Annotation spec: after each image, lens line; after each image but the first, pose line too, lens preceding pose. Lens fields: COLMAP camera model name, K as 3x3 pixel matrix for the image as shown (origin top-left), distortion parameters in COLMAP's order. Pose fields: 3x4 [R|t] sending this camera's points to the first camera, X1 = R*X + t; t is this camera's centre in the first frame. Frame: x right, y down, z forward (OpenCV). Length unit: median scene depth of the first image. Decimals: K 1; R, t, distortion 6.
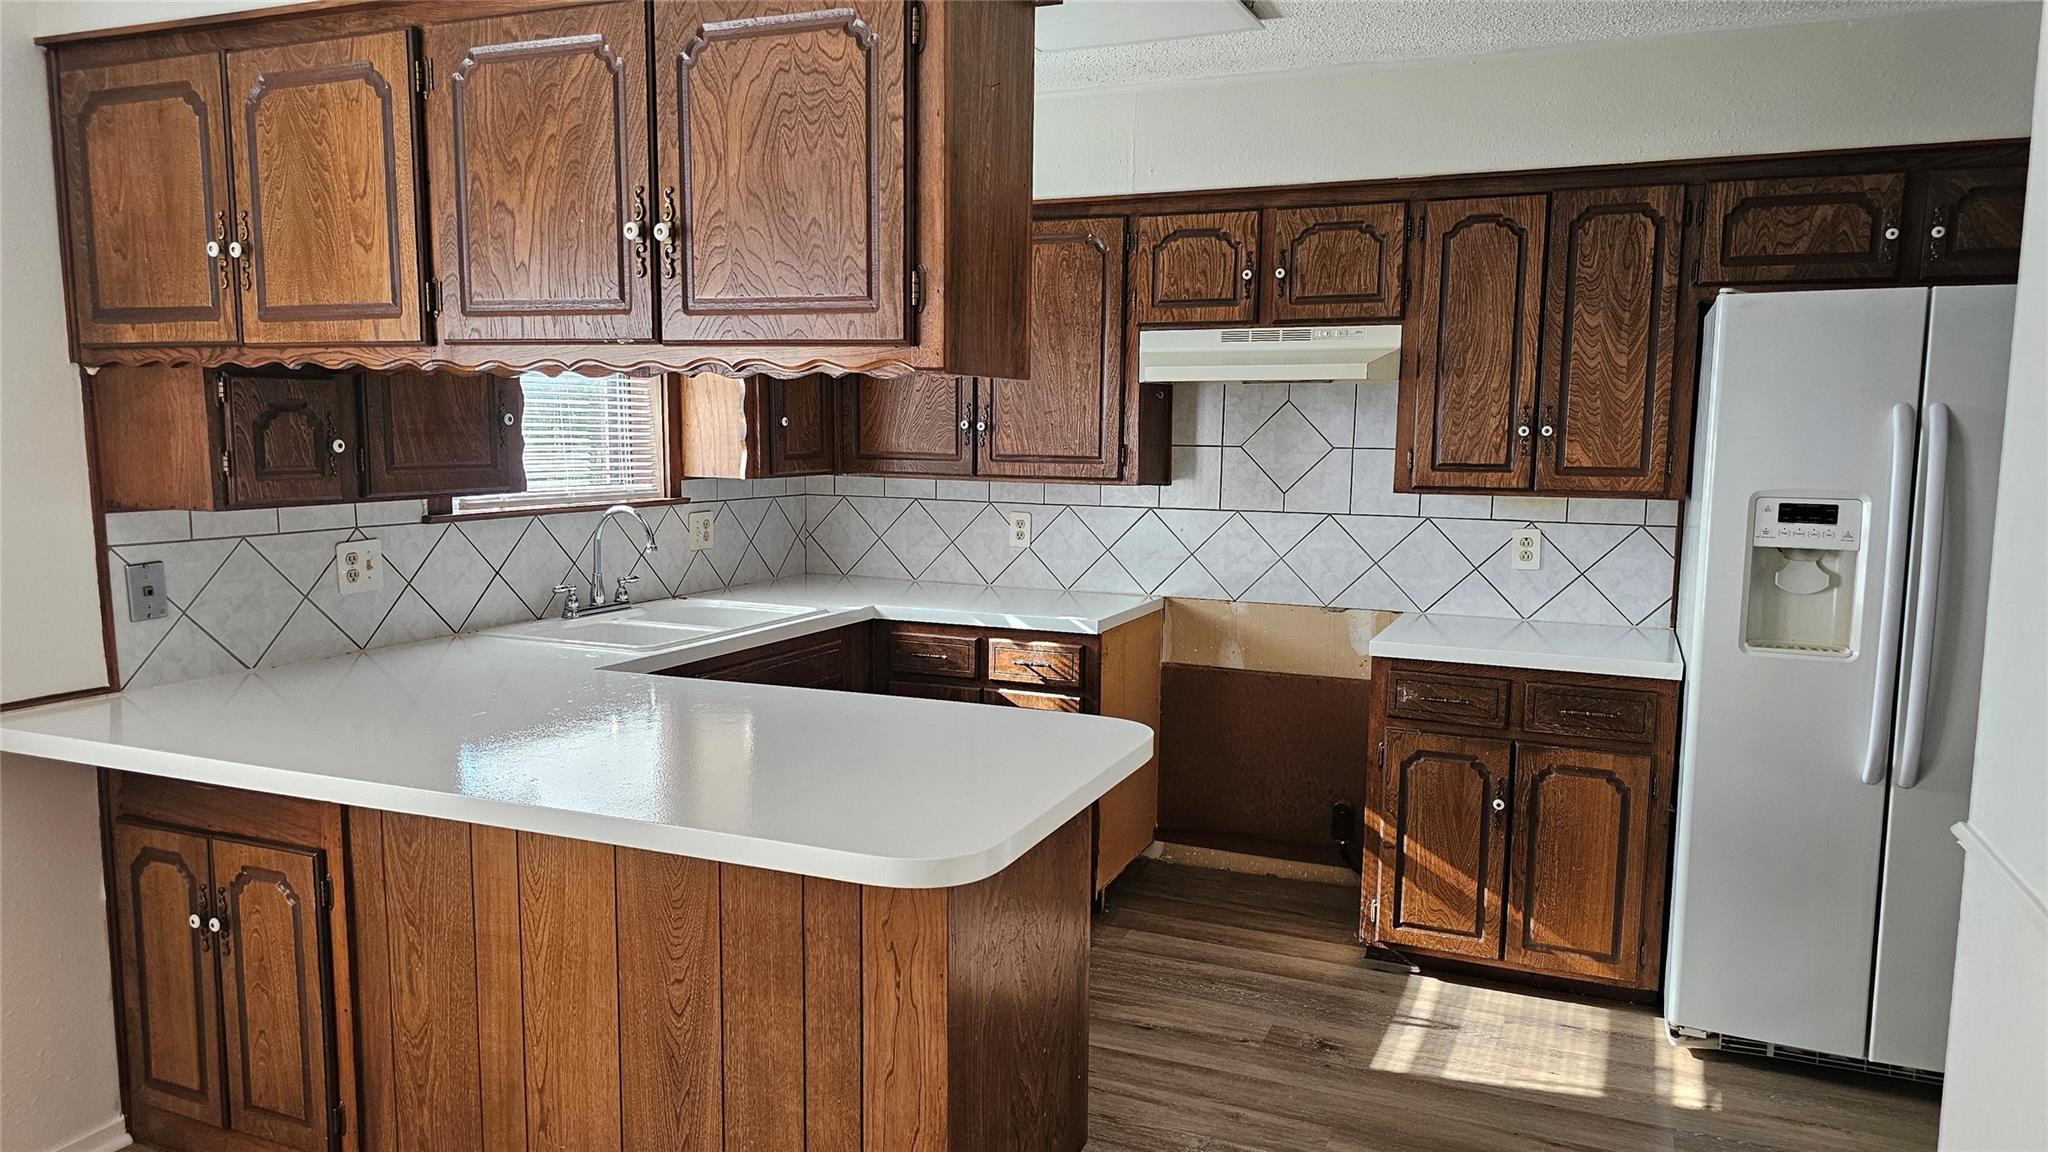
lens RADIAL K [[1368.2, 0, 1021.8], [0, 1368.2, 583.2], [0, 0, 1]] dist [0.070443, -0.026883]
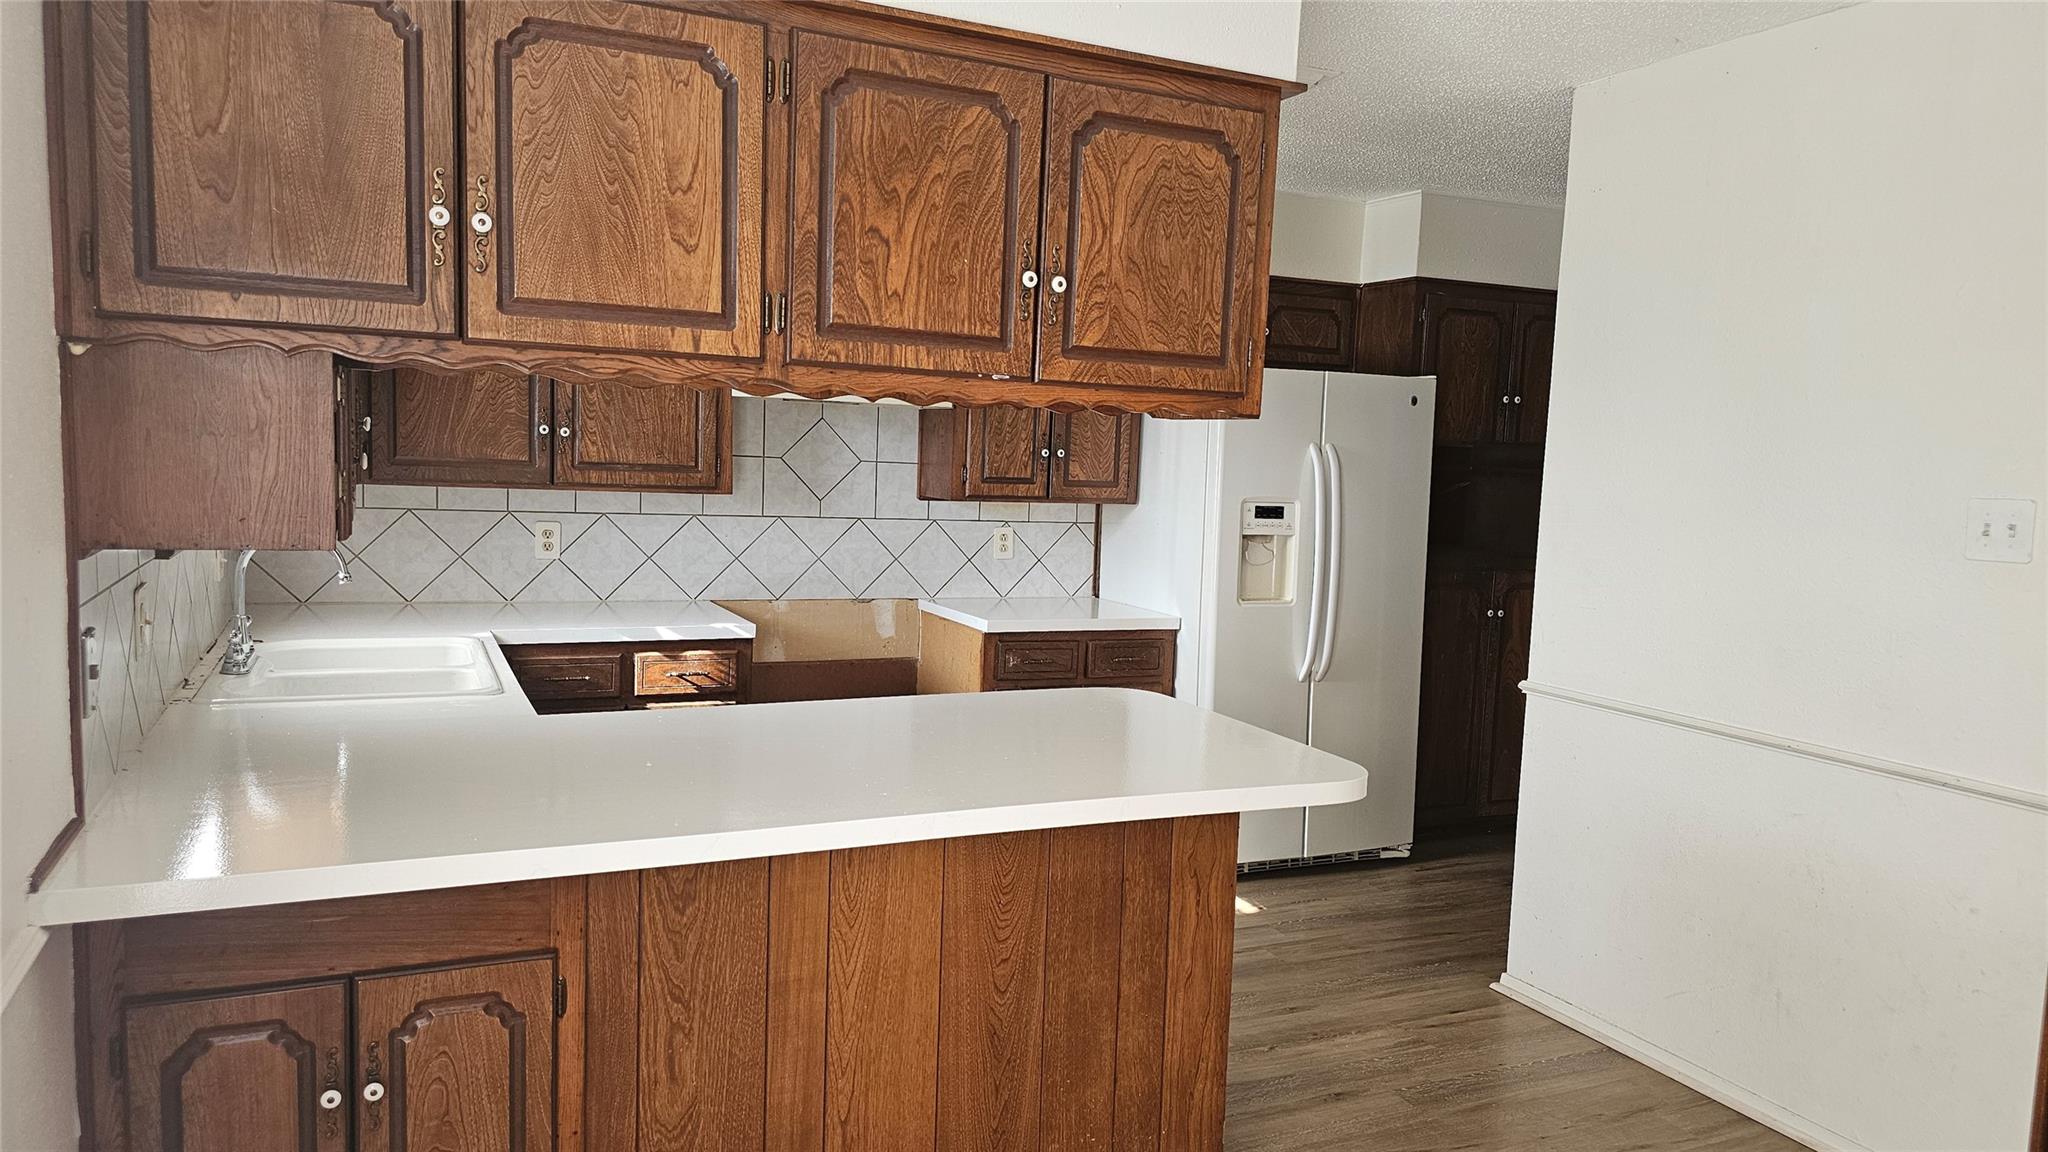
lens RADIAL K [[1368.2, 0, 1025.6], [0, 1368.2, 580.3], [0, 0, 1]] dist [0.070443, -0.026883]
pose [[0.662062, -0.055103, 0.747421, -0.938383], [0.053705, 0.998218, 0.026021, -0.036187], [-0.747522, 0.022913, 0.663841, 0.234746]]
